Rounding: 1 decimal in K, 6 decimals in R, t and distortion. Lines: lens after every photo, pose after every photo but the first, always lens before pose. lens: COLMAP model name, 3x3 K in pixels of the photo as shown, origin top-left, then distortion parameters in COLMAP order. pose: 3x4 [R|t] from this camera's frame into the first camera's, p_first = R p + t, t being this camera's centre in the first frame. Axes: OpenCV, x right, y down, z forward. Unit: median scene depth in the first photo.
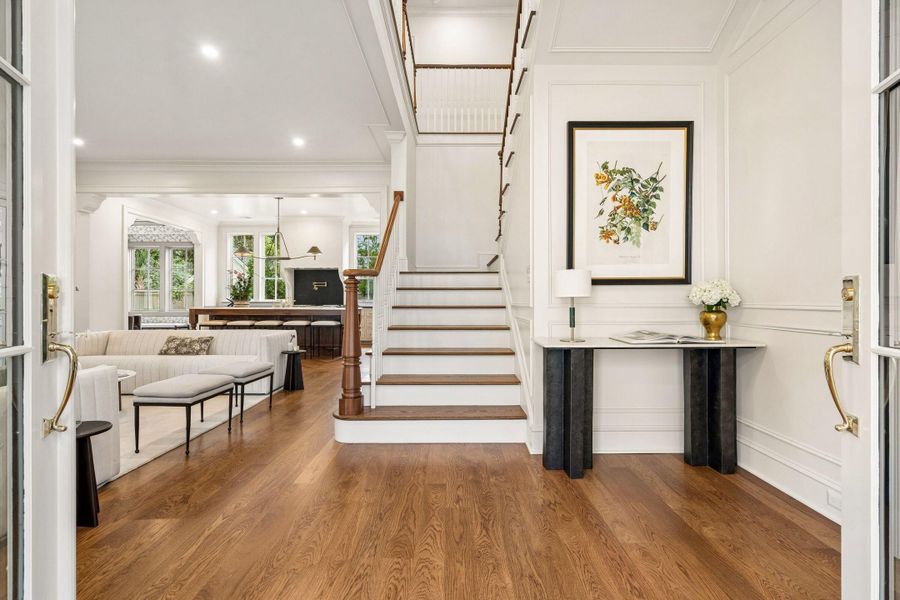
lens RADIAL K [[407.0, 0, 451.8], [0, 407.0, 298.9], [0, 0, 1]] dist [0.010144, 0.000249]
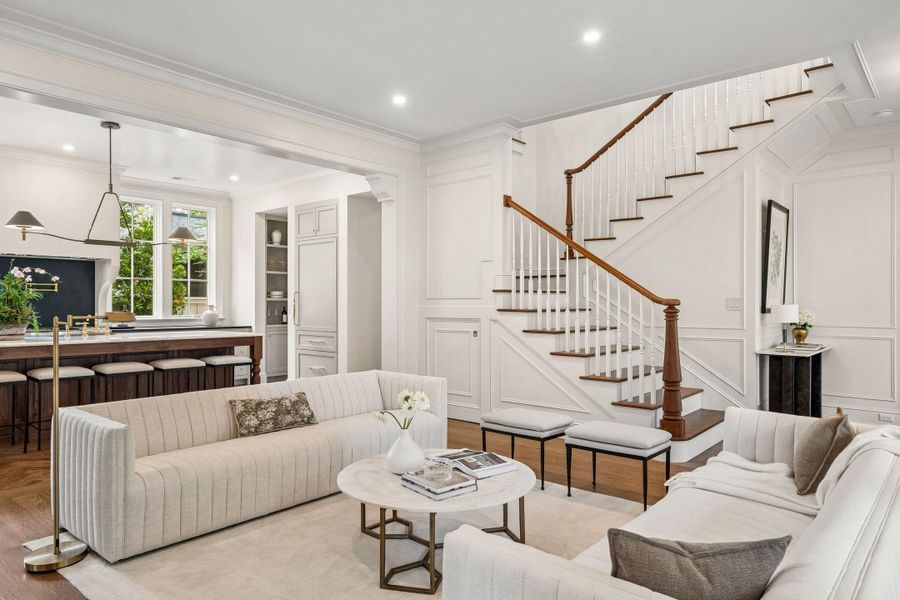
lens RADIAL K [[575.4, 0, 453.1], [0, 575.4, 302.7], [0, 0, 1]] dist [0.015993, -0.000156]
pose [[0.645960, -0.000074, 0.763372, -1.951402], [-0.003083, 0.999992, 0.002706, -0.072870], [-0.763365, -0.004102, 0.645954, 0.530470]]
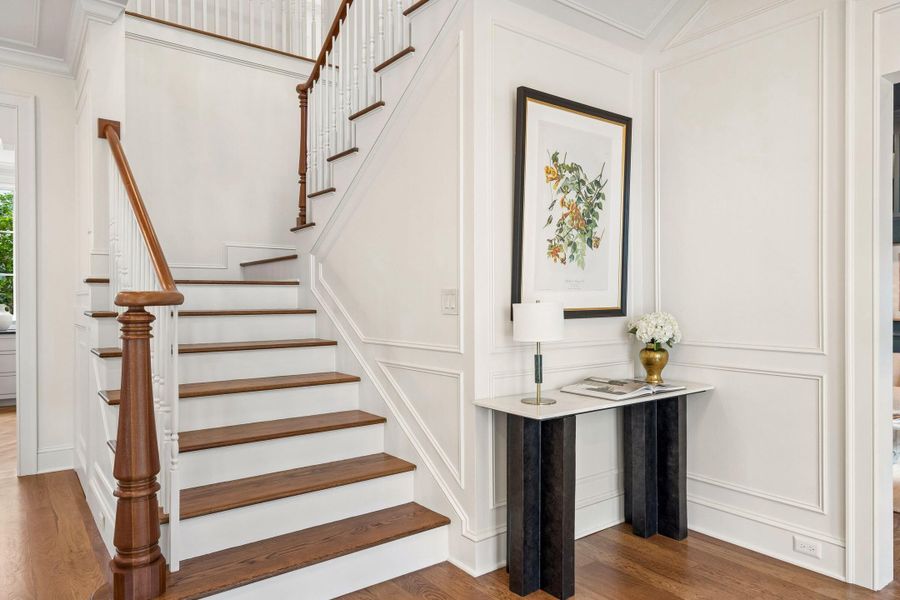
lens RADIAL K [[601.1, 0, 446.8], [0, 601.1, 302.1], [0, 0, 1]] dist [0.009141, 0.003526]
pose [[0.796231, -0.006862, 0.604954, -0.431502], [0.002226, 0.999962, 0.008412, -0.074764], [-0.604989, -0.005352, 0.796216, 0.254032]]
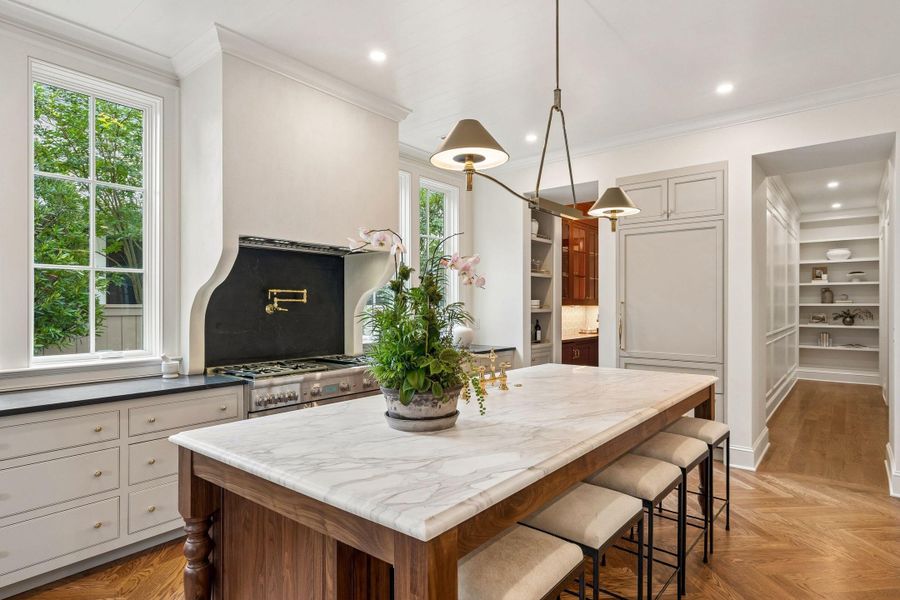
lens RADIAL K [[486.5, 0, 450.2], [0, 486.5, 301.2], [0, 0, 1]] dist [0.000186, 0.000792]
pose [[0.623907, 0.005262, 0.781481, -1.949464], [-0.003472, 0.999986, -0.003962, -0.110488], [-0.781491, -0.000241, 0.623917, 2.383736]]
